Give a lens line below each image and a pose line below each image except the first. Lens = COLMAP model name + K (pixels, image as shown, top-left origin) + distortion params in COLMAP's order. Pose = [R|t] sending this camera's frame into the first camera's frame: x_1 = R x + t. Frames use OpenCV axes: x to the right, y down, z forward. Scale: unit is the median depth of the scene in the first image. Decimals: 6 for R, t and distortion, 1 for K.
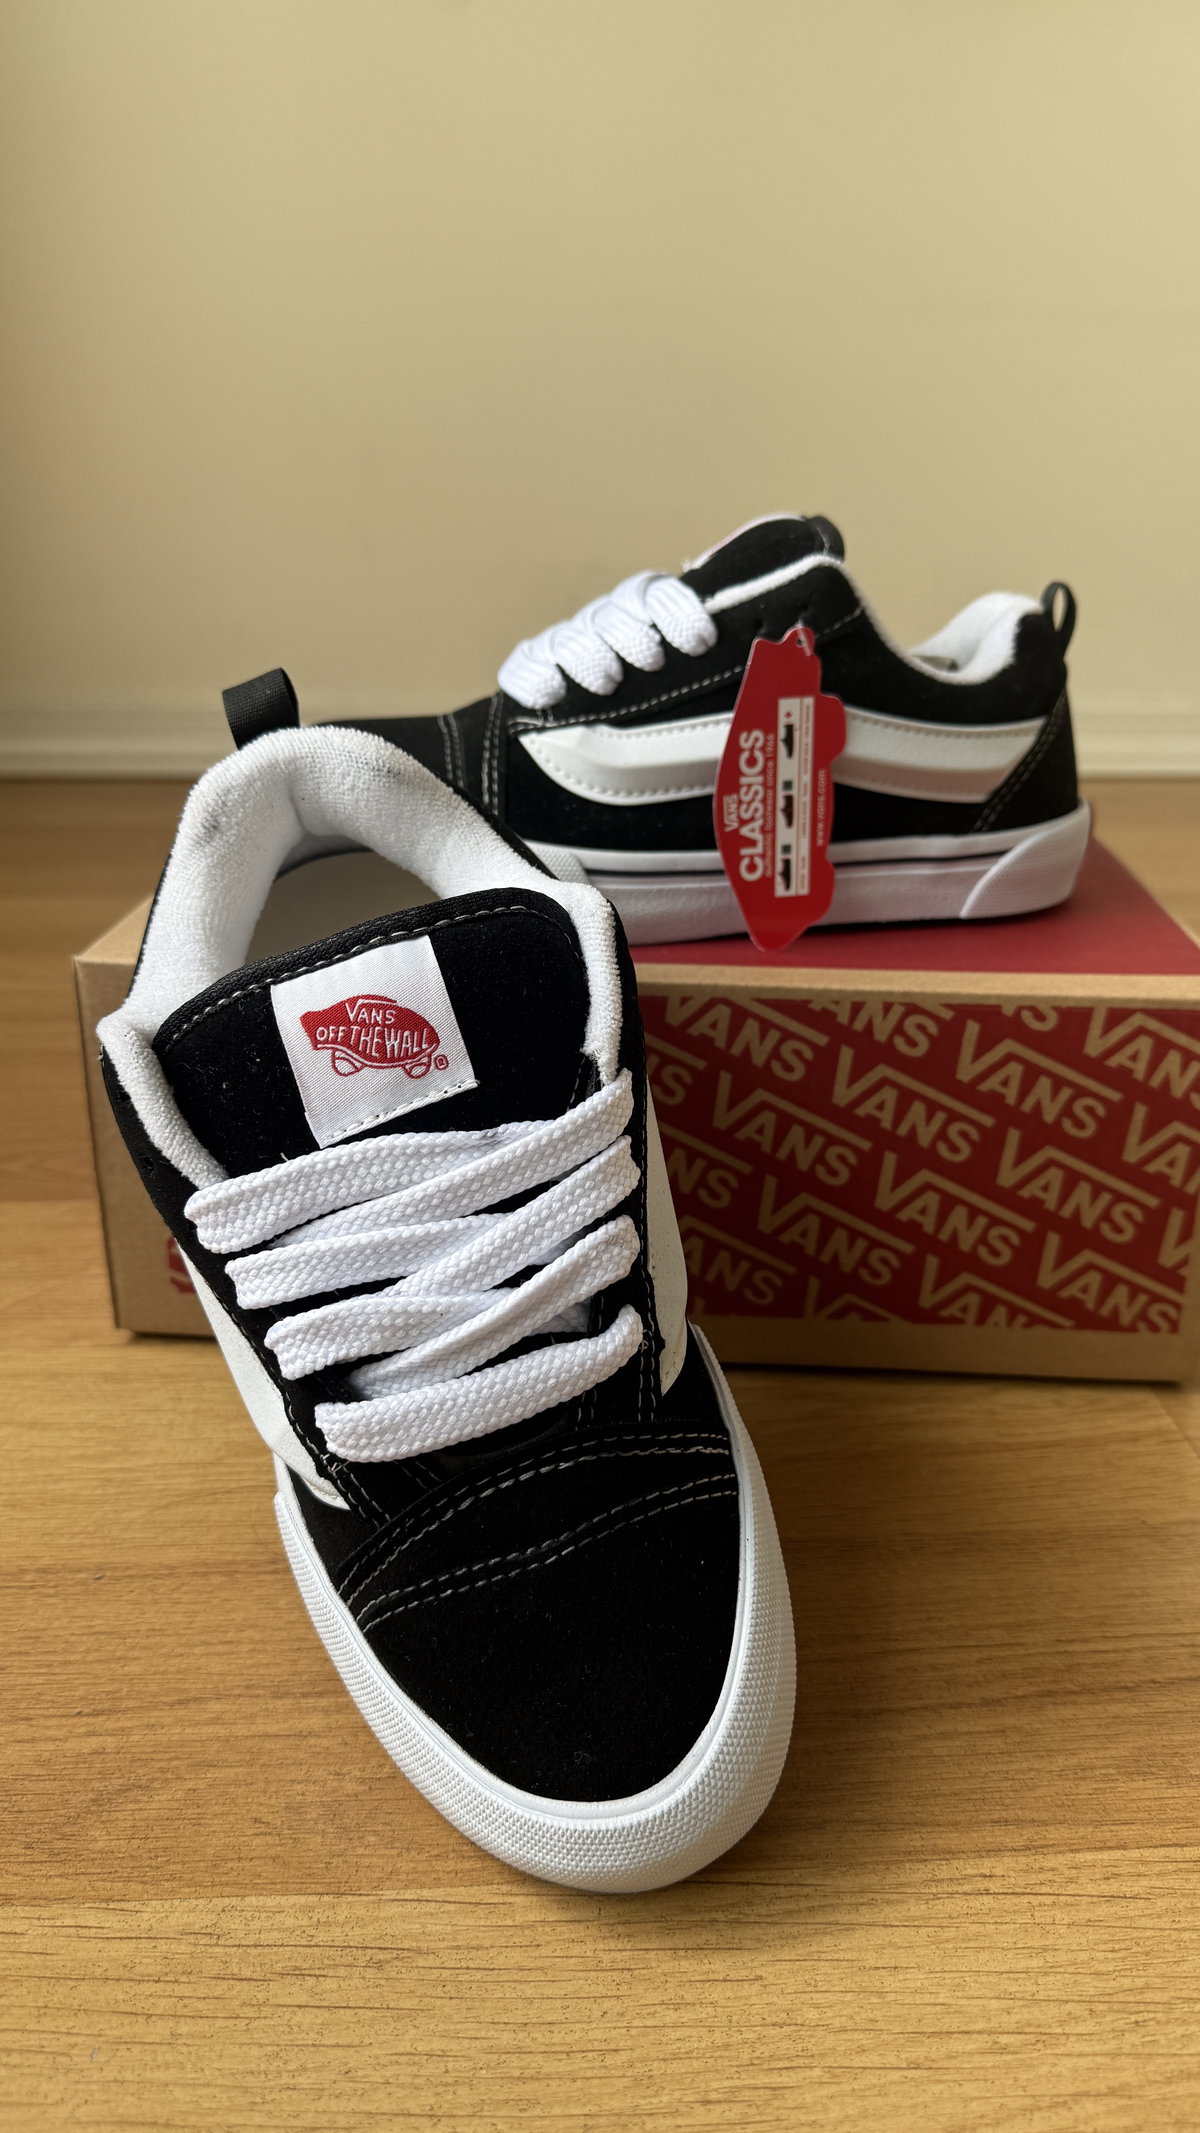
lens RADIAL K [[1564.4, 0, 556.8], [0, 1564.4, 1030.0], [0, 0, 1]] dist [-0.013367, -0.015624]
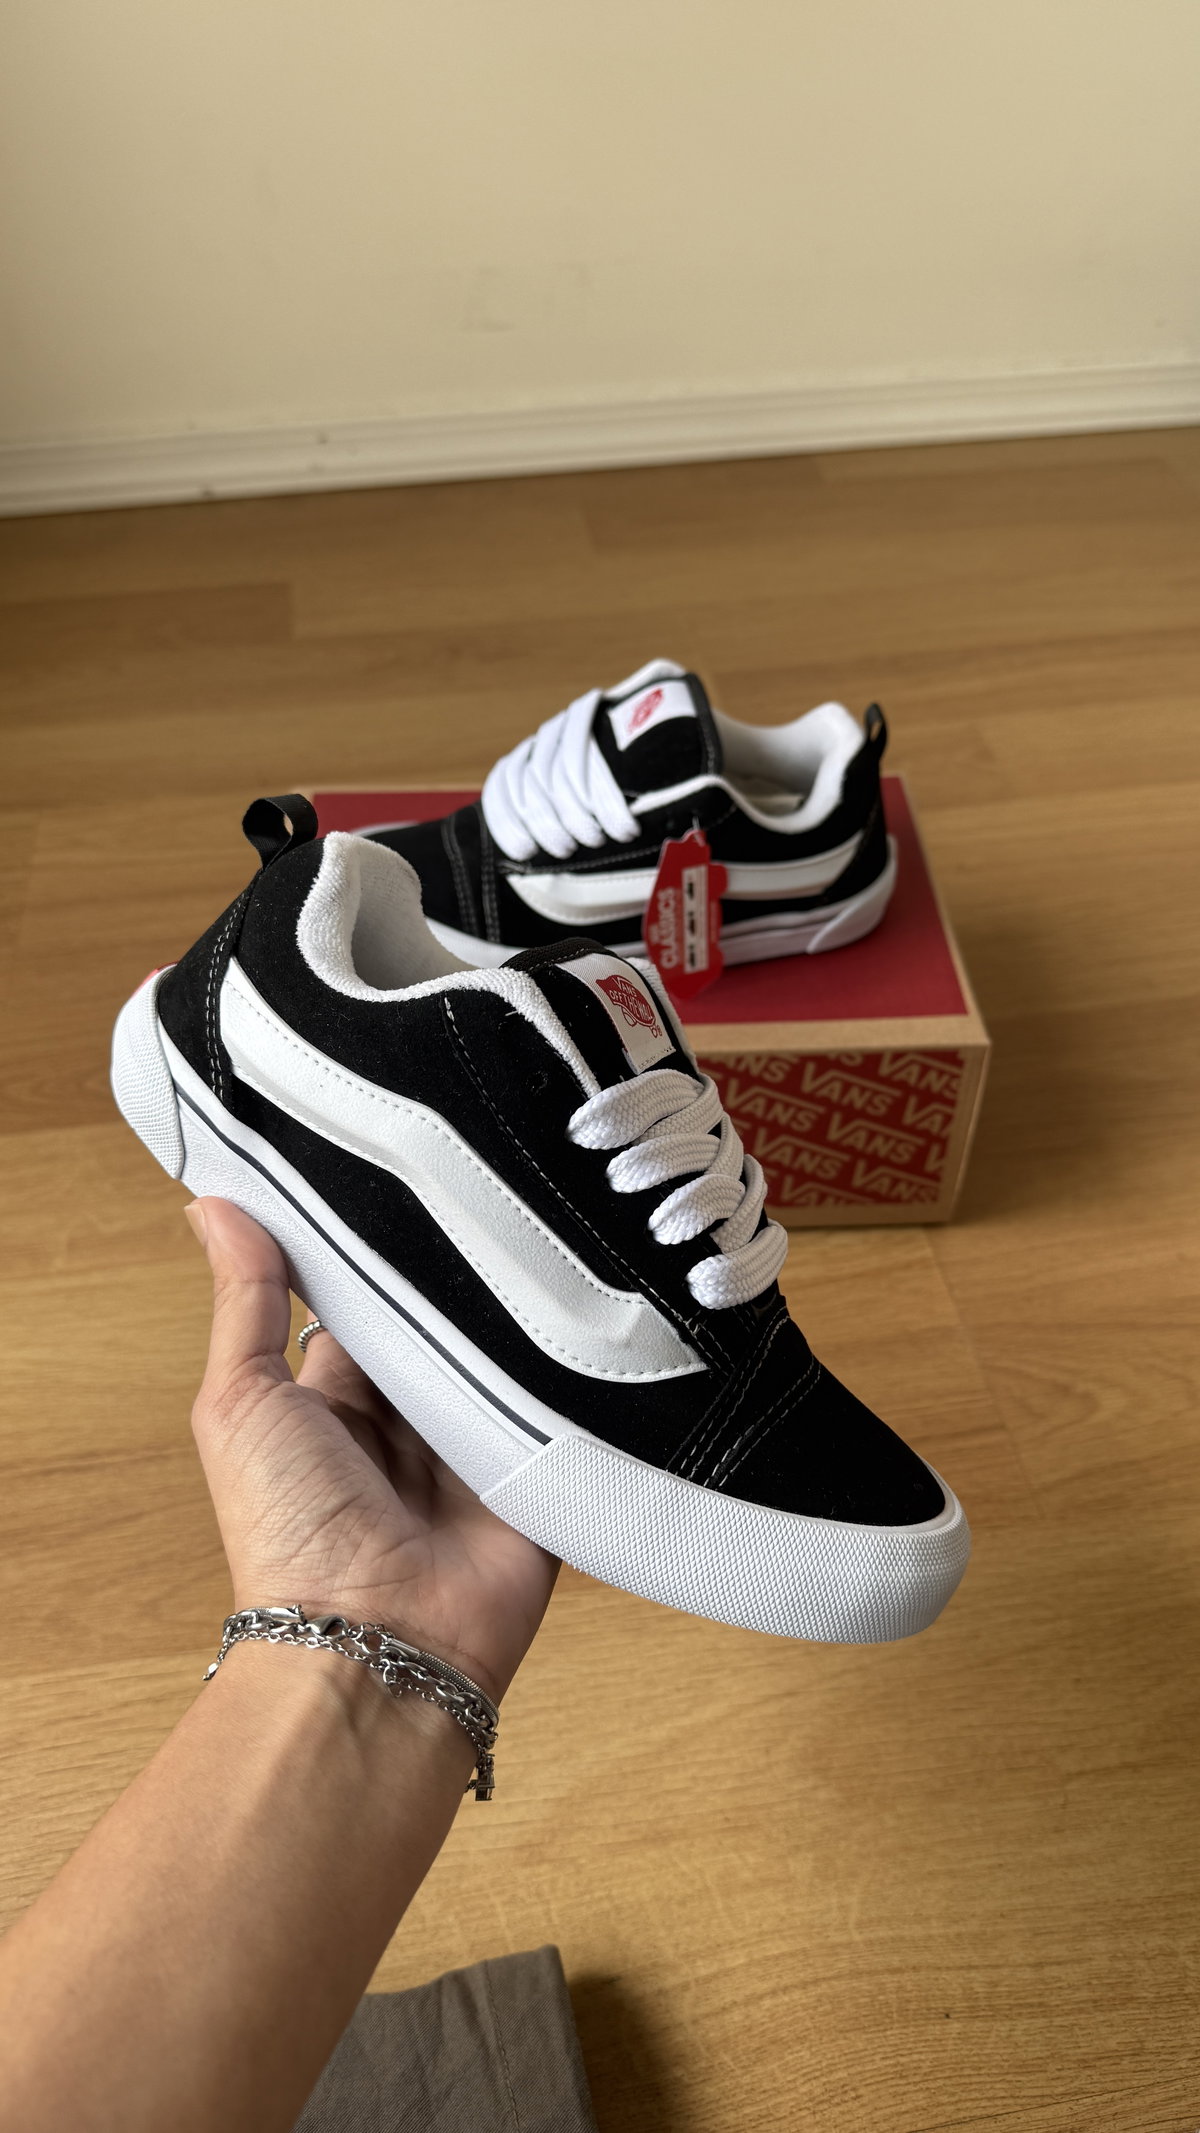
lens RADIAL K [[1564.4, 0, 588.6], [0, 1564.4, 1034.1], [0, 0, 1]] dist [-0.013367, -0.015624]
pose [[0.994473, -0.090000, 0.054076, -0.042881], [0.060868, 0.913825, 0.401521, -0.665548], [-0.085553, -0.396010, 0.914252, -0.419219]]
